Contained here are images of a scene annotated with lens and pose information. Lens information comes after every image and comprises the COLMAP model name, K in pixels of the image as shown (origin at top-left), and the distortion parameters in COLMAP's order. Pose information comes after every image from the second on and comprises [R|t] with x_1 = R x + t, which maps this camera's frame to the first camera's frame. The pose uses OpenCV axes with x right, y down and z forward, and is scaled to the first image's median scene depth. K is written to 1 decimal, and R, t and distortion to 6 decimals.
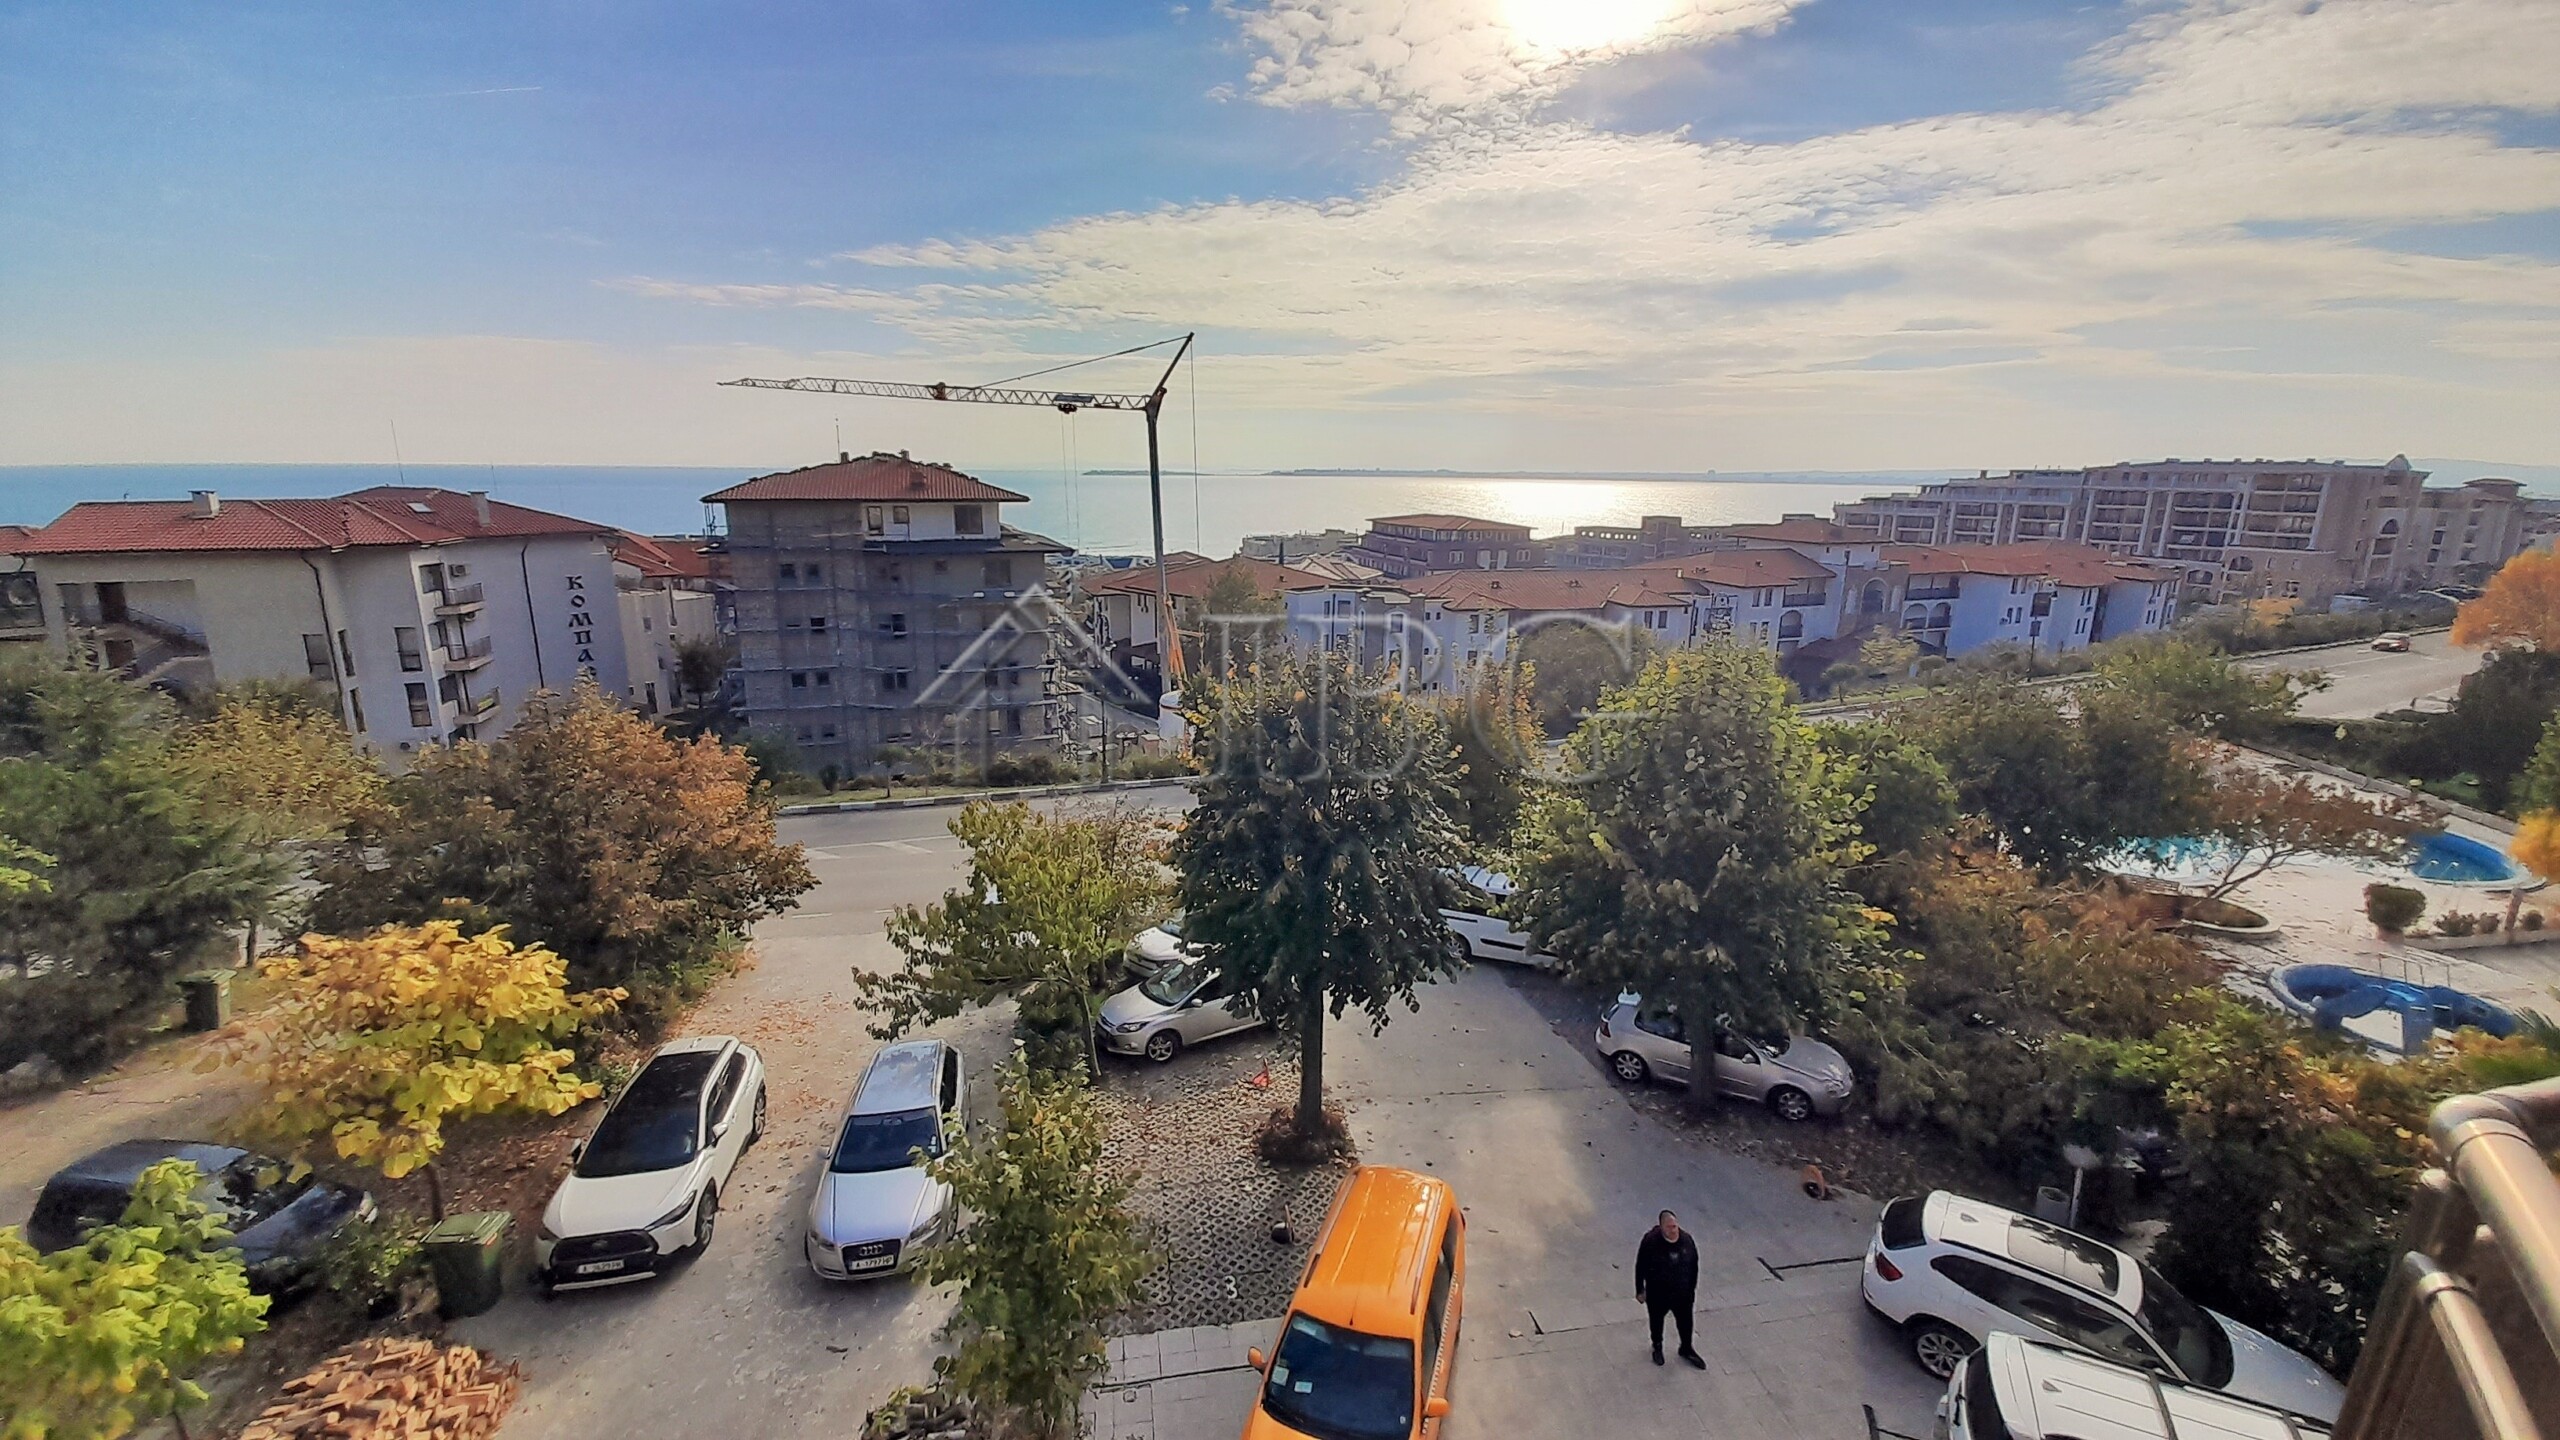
lens RADIAL K [[1015.0, 0, 1280.4], [0, 1015.0, 687.0], [0, 0, 1]] dist [-0.004149, -0.002568]
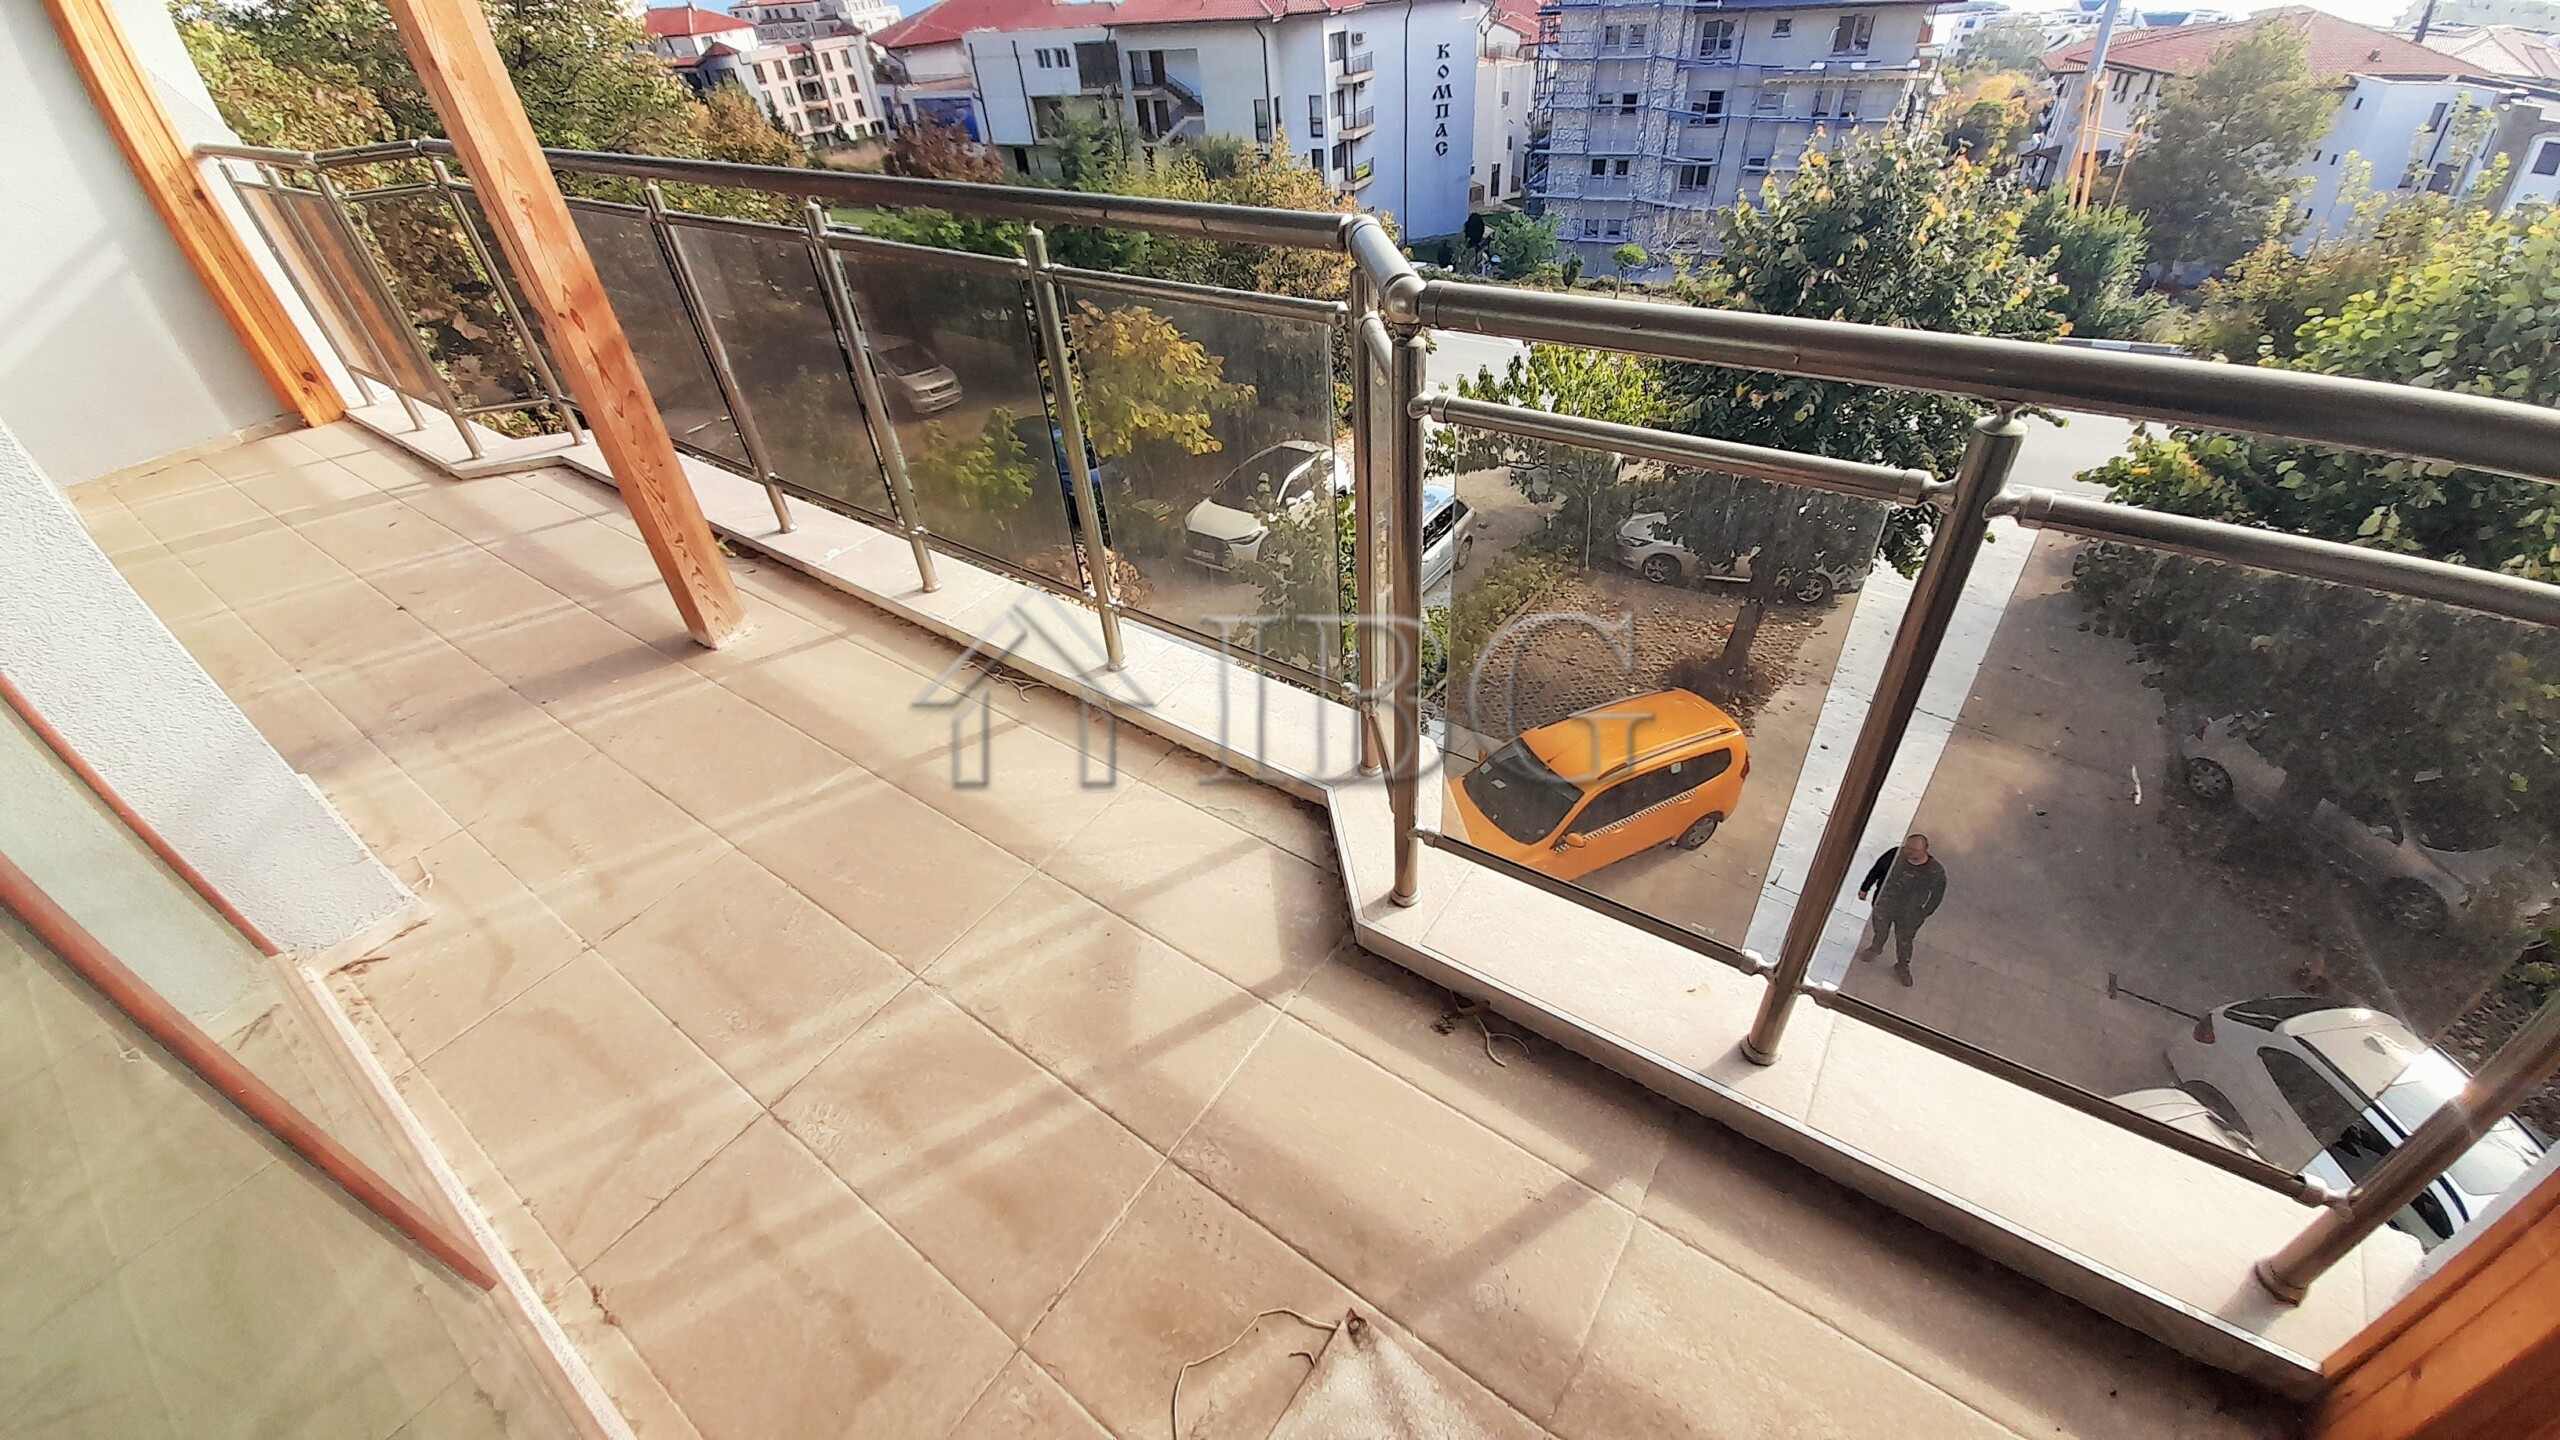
lens RADIAL K [[1015.0, 0, 1265.0], [0, 1015.0, 724.2], [0, 0, 1]] dist [-0.004149, -0.002568]
pose [[0.676349, 0.403869, -0.615989, 0.120115], [-0.072865, 0.868863, 0.489660, 0.004703], [0.732969, -0.286297, 0.617082, 0.003481]]
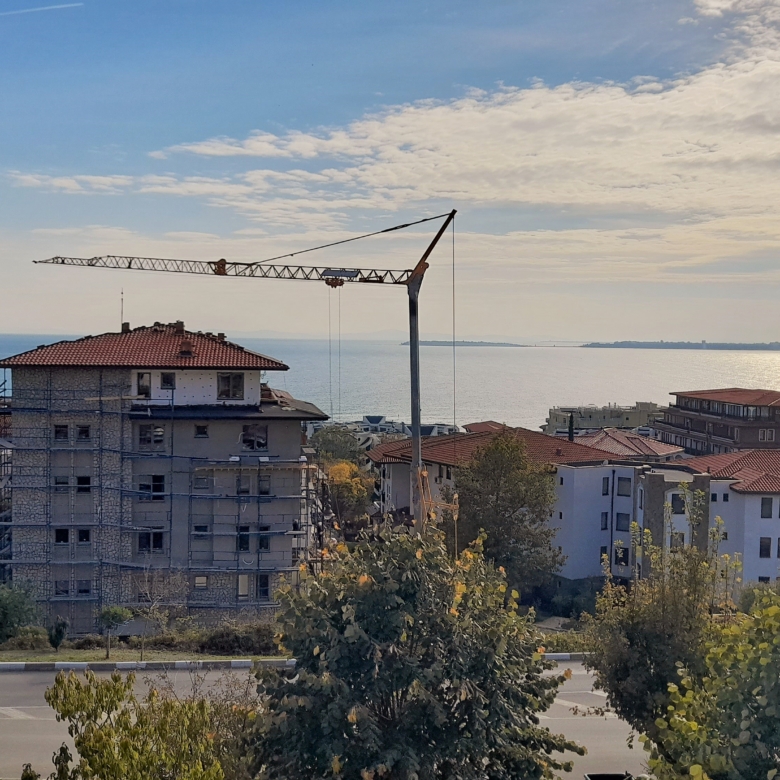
lens RADIAL K [[1028.5, 0, 386.3], [0, 1028.5, 388.7], [0, 0, 1]] dist [0.053905, 0.000000]
pose [[0.977328, 0.016957, -0.211050, 0.068005], [-0.051239, 0.986101, -0.158051, -0.004361], [0.205437, 0.165282, 0.964613, 0.017077]]
